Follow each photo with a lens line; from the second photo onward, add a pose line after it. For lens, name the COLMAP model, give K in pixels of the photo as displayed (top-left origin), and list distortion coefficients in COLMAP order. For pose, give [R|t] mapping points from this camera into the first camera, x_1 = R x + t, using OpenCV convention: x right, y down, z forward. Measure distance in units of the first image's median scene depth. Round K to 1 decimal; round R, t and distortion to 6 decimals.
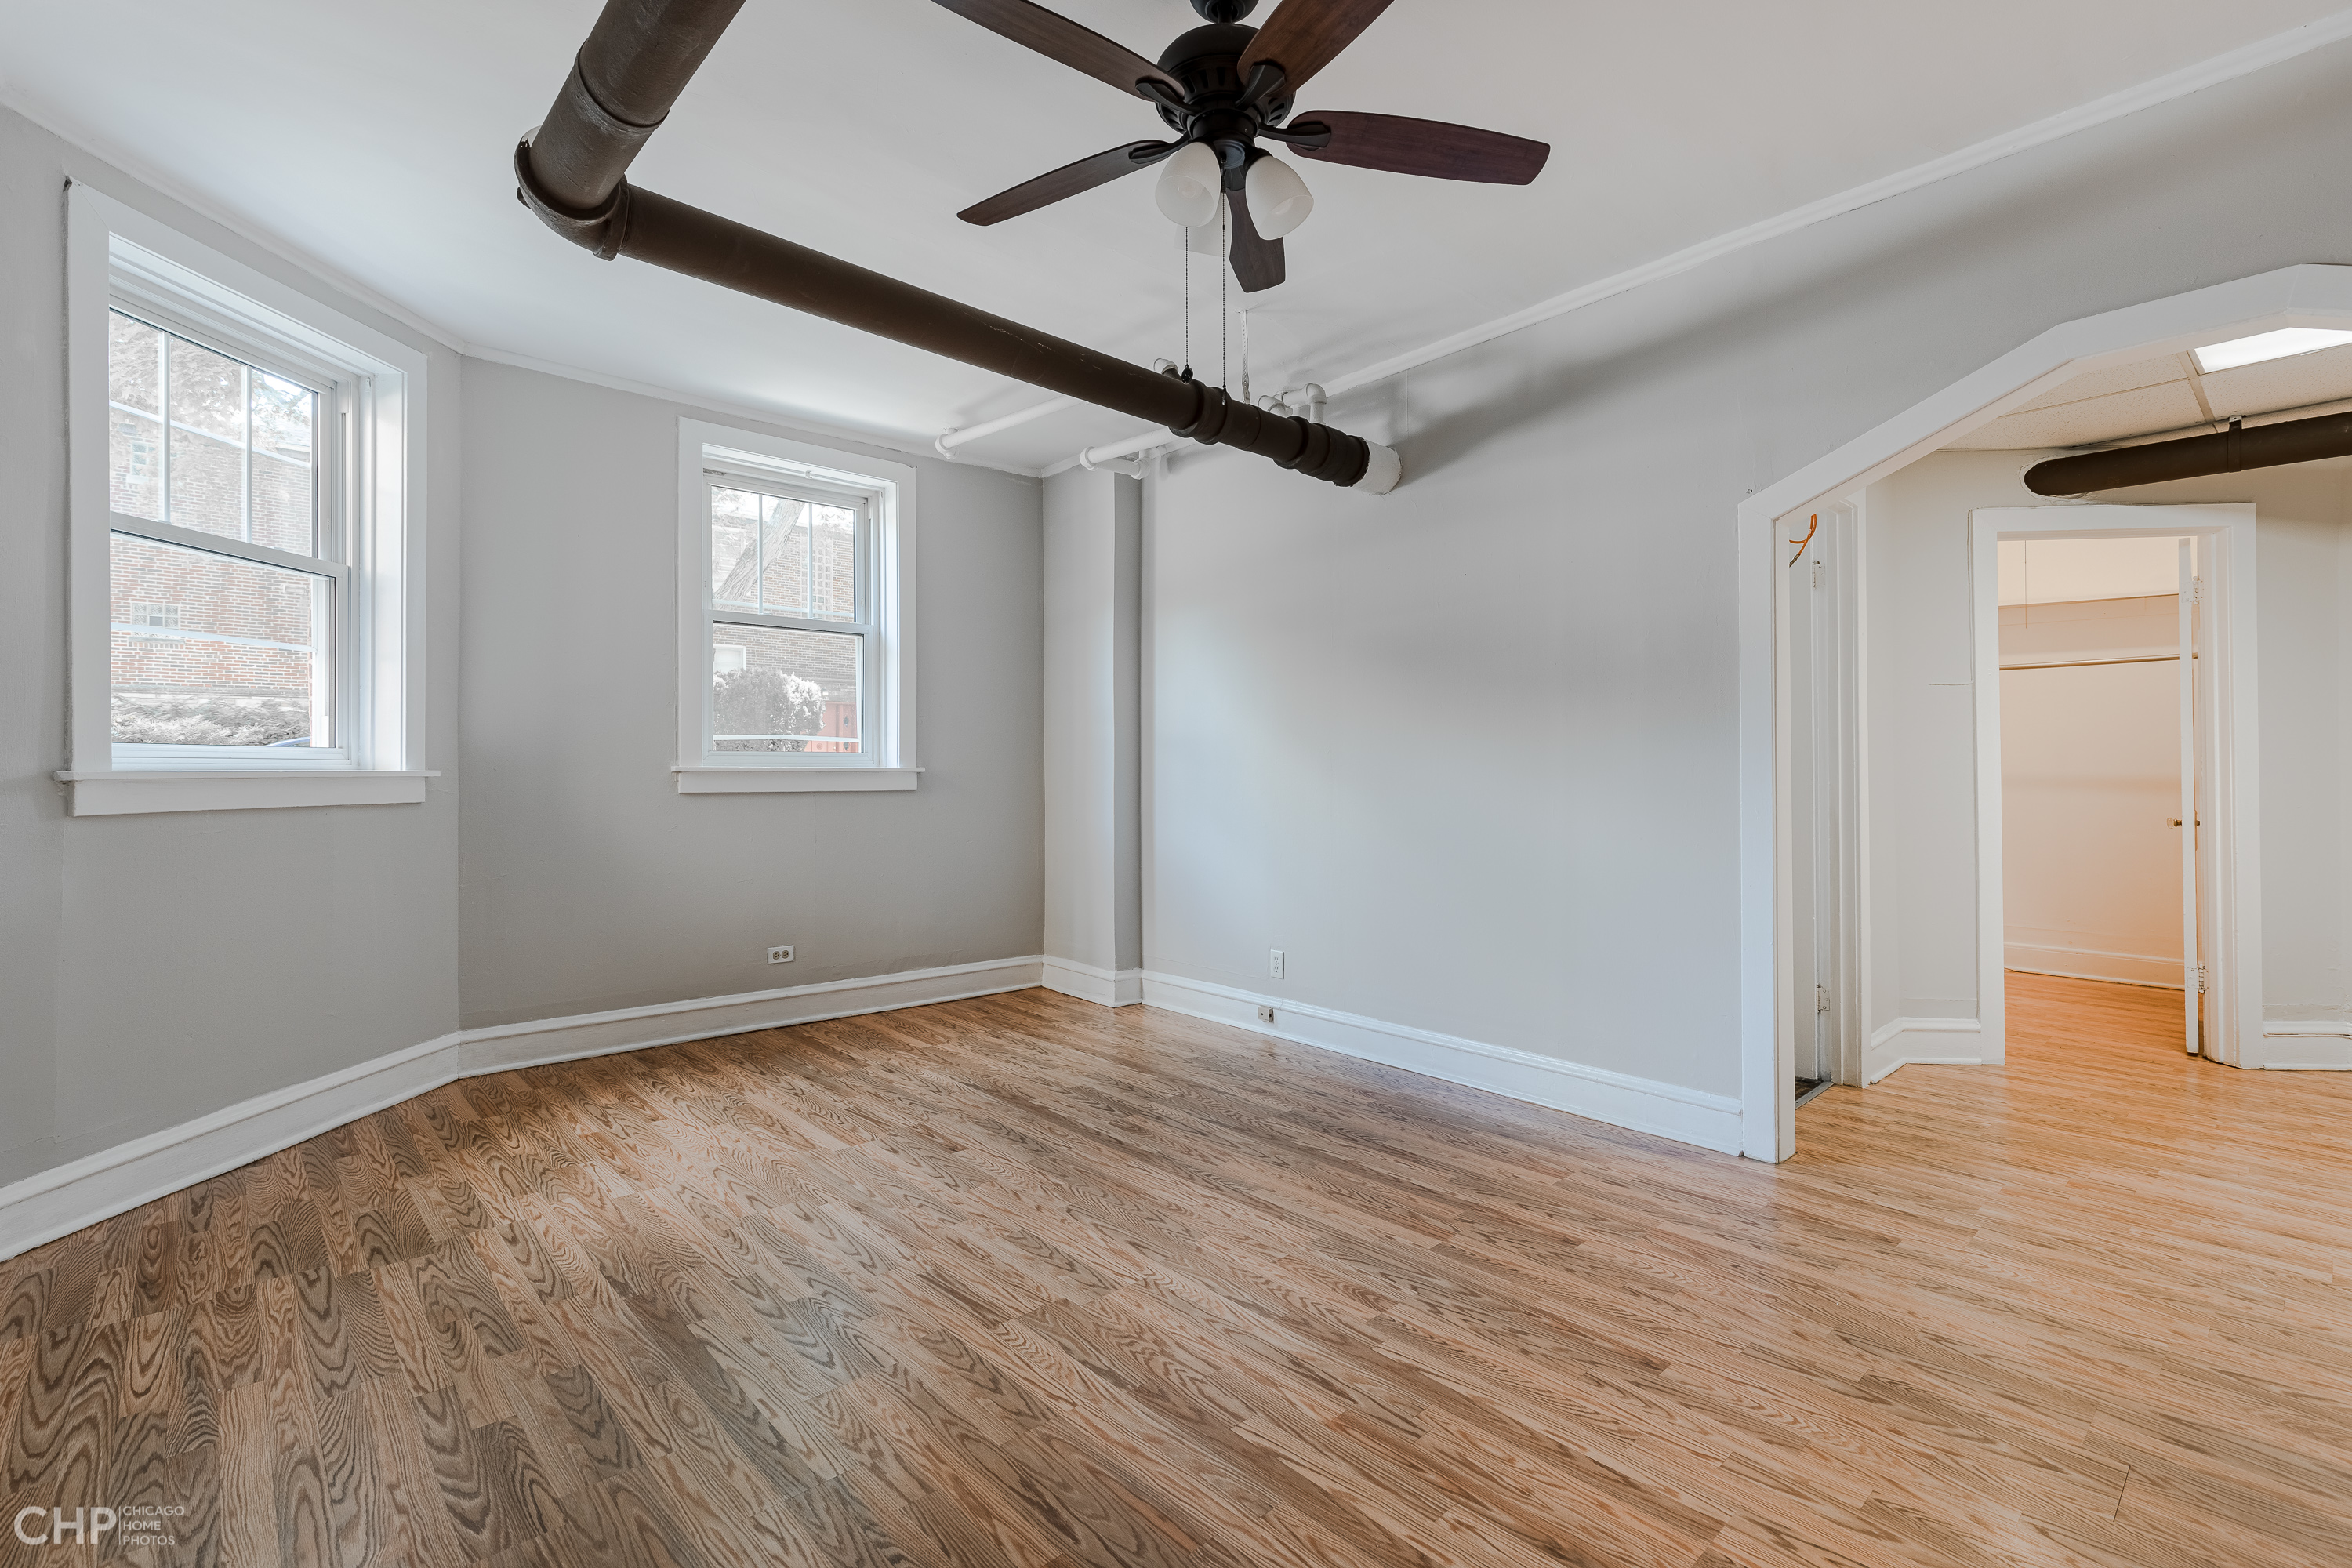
lens RADIAL K [[1030.5, 0, 1232.8], [0, 1030.5, 765.1], [0, 0, 1]] dist [0.016881, 0.000227]
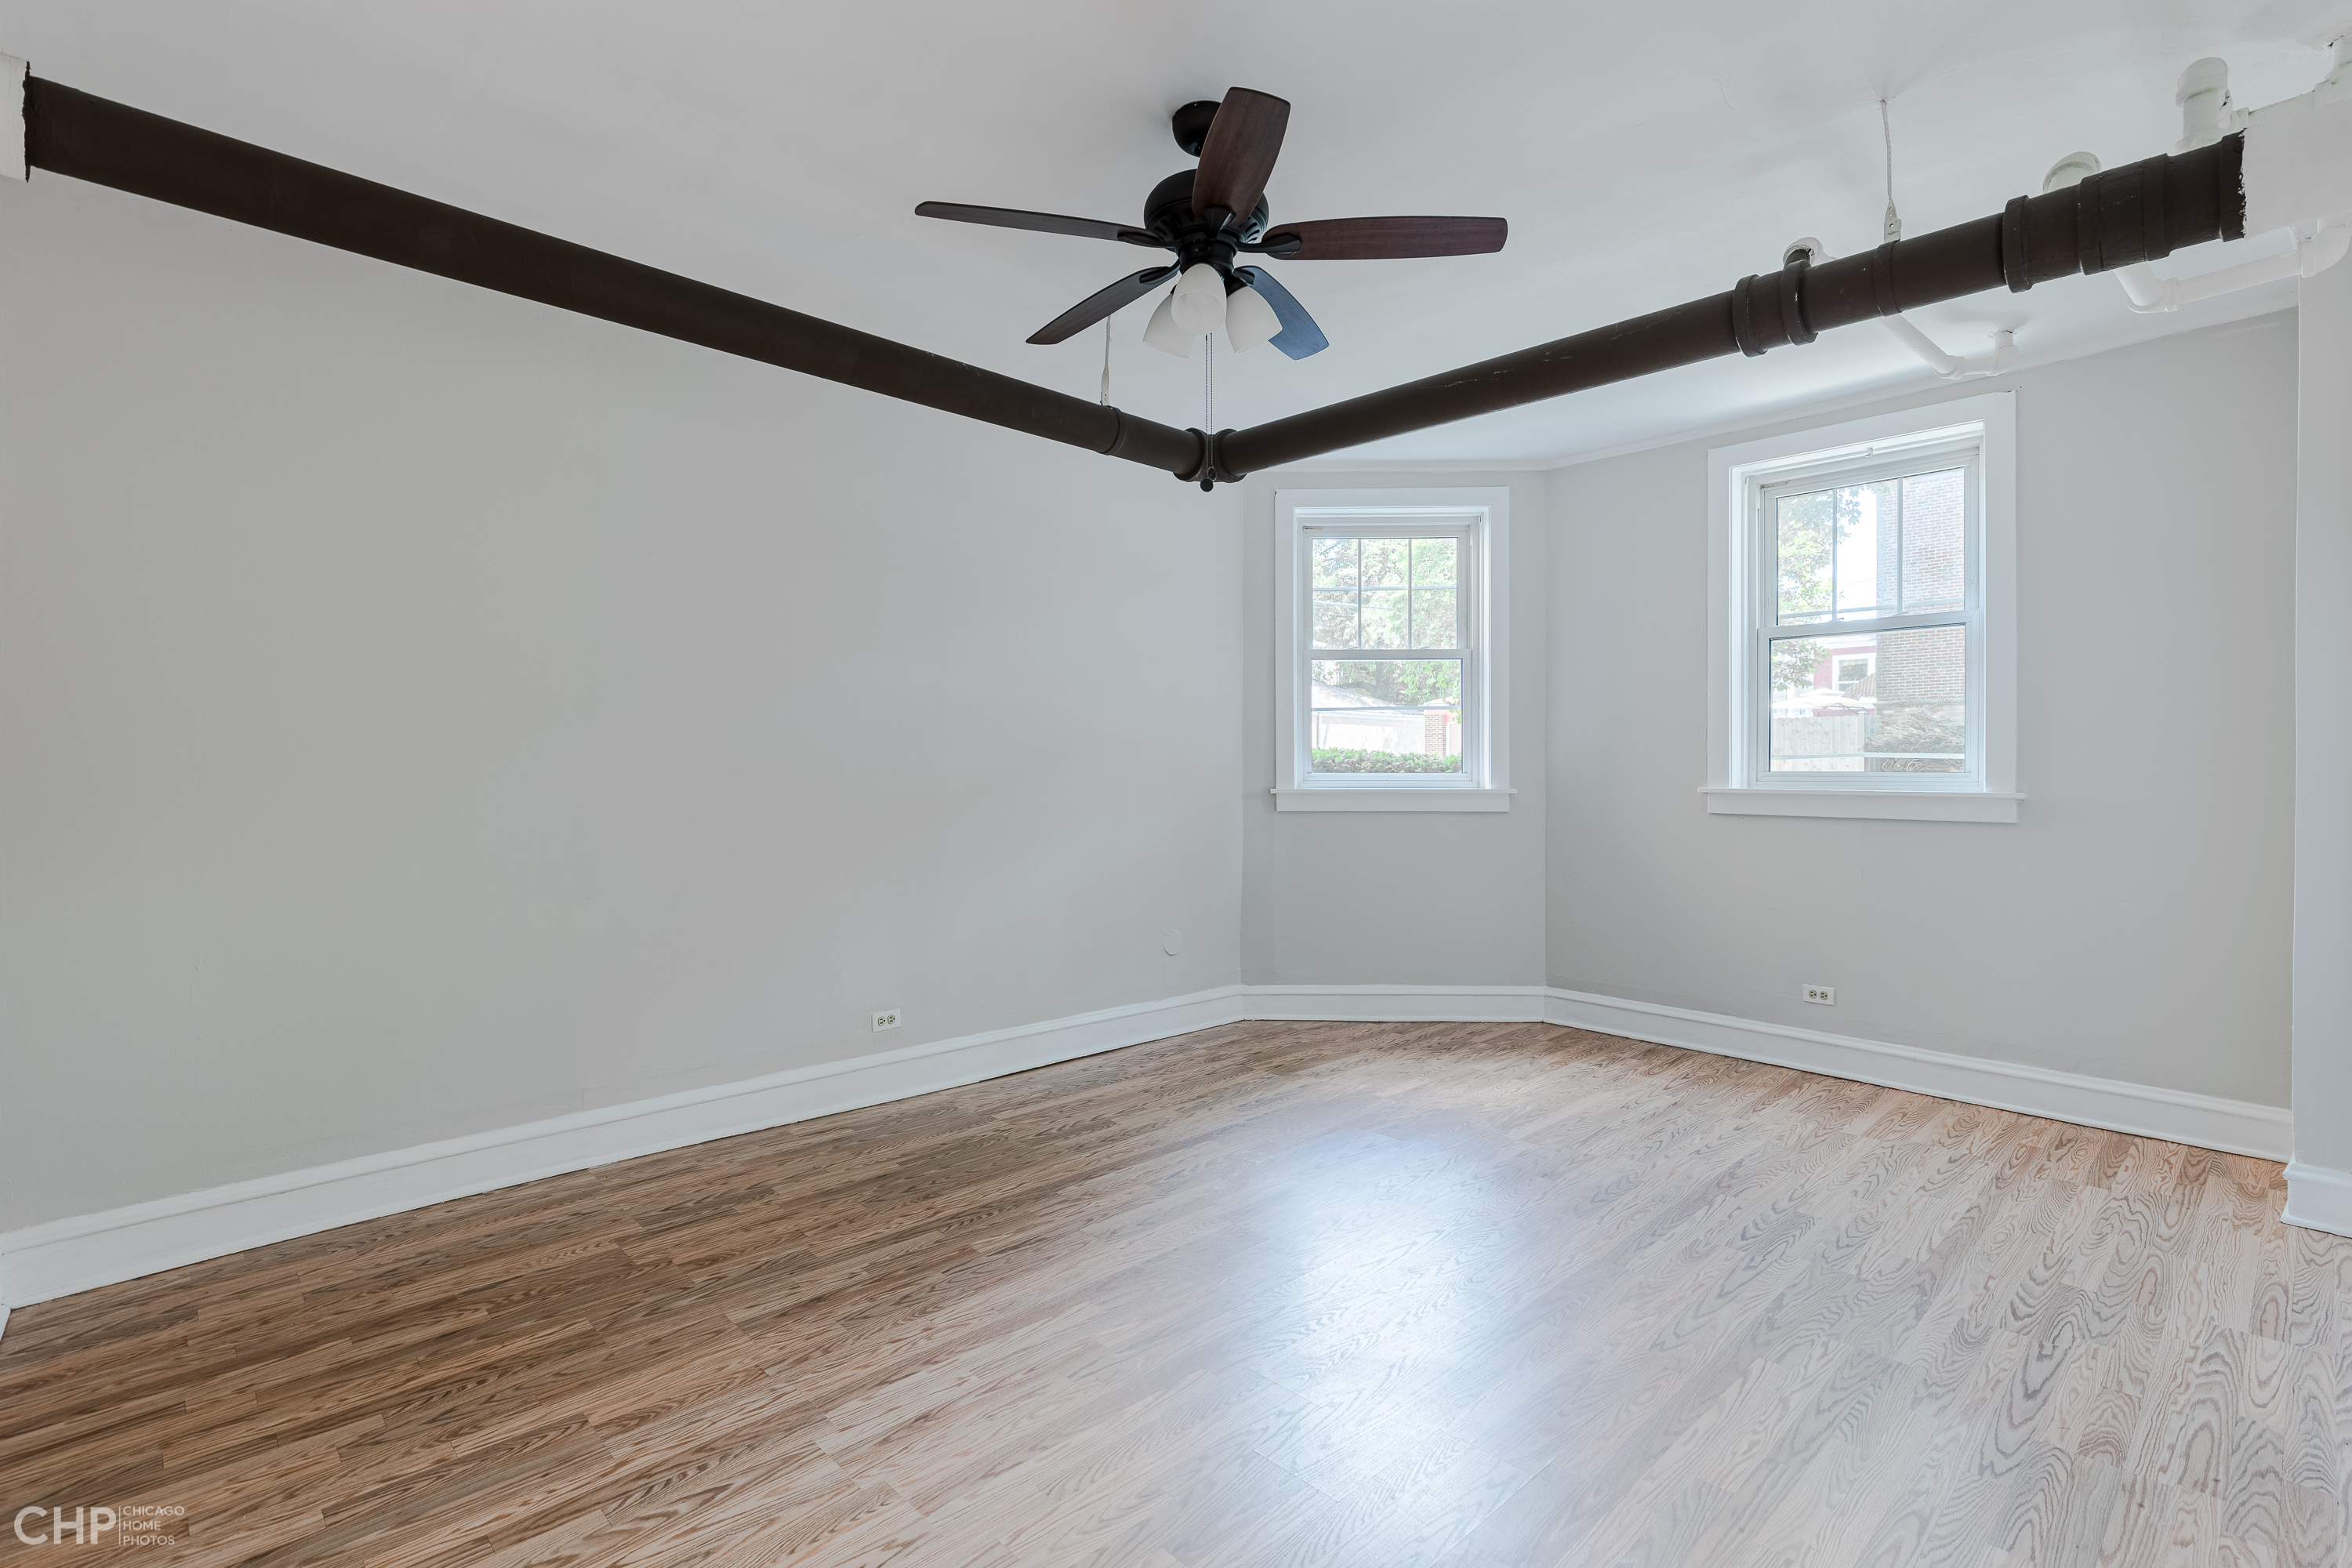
lens RADIAL K [[1149.2, 0, 1186.2], [0, 1149.2, 784.1], [0, 0, 1]] dist [-0.001631, -0.000183]
pose [[0.000871, 0.015473, -0.999880, 0.569443], [0.002898, 0.999876, 0.015475, -0.019952], [0.999995, -0.002911, 0.000826, 0.436590]]
